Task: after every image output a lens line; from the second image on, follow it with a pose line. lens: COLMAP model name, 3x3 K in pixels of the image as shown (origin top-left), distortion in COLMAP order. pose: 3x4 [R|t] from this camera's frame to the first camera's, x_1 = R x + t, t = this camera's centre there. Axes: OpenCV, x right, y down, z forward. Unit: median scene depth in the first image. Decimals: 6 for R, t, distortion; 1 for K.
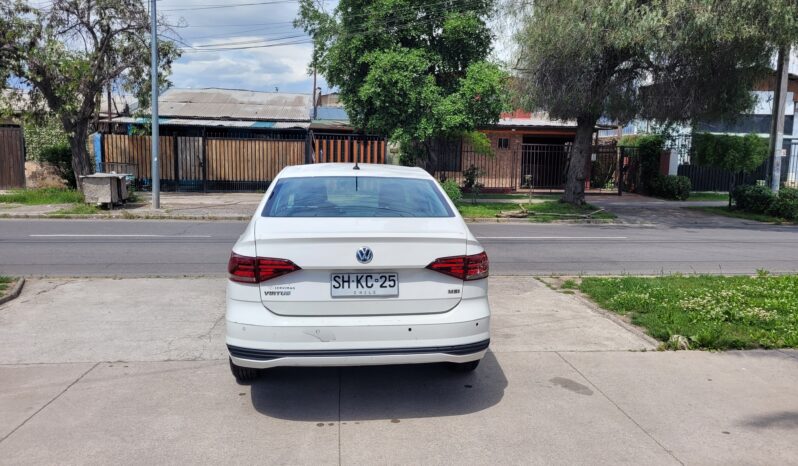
lens RADIAL K [[605.3, 0, 405.0], [0, 605.3, 230.8], [0, 0, 1]] dist [0.042999, -0.019836]
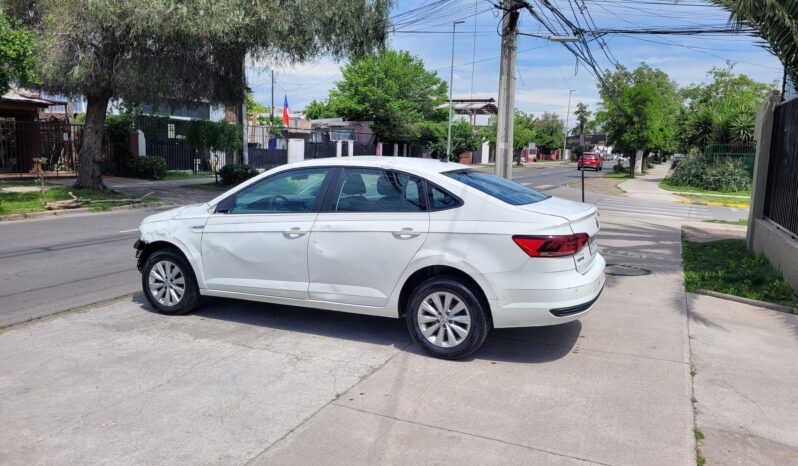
lens RADIAL K [[605.3, 0, 403.9], [0, 605.3, 229.3], [0, 0, 1]] dist [0.042999, -0.019836]
pose [[0.500680, -0.121665, 0.857040, -1.121067], [0.091317, 0.991973, 0.087473, -0.083393], [-0.860803, 0.034466, 0.507771, 0.480446]]
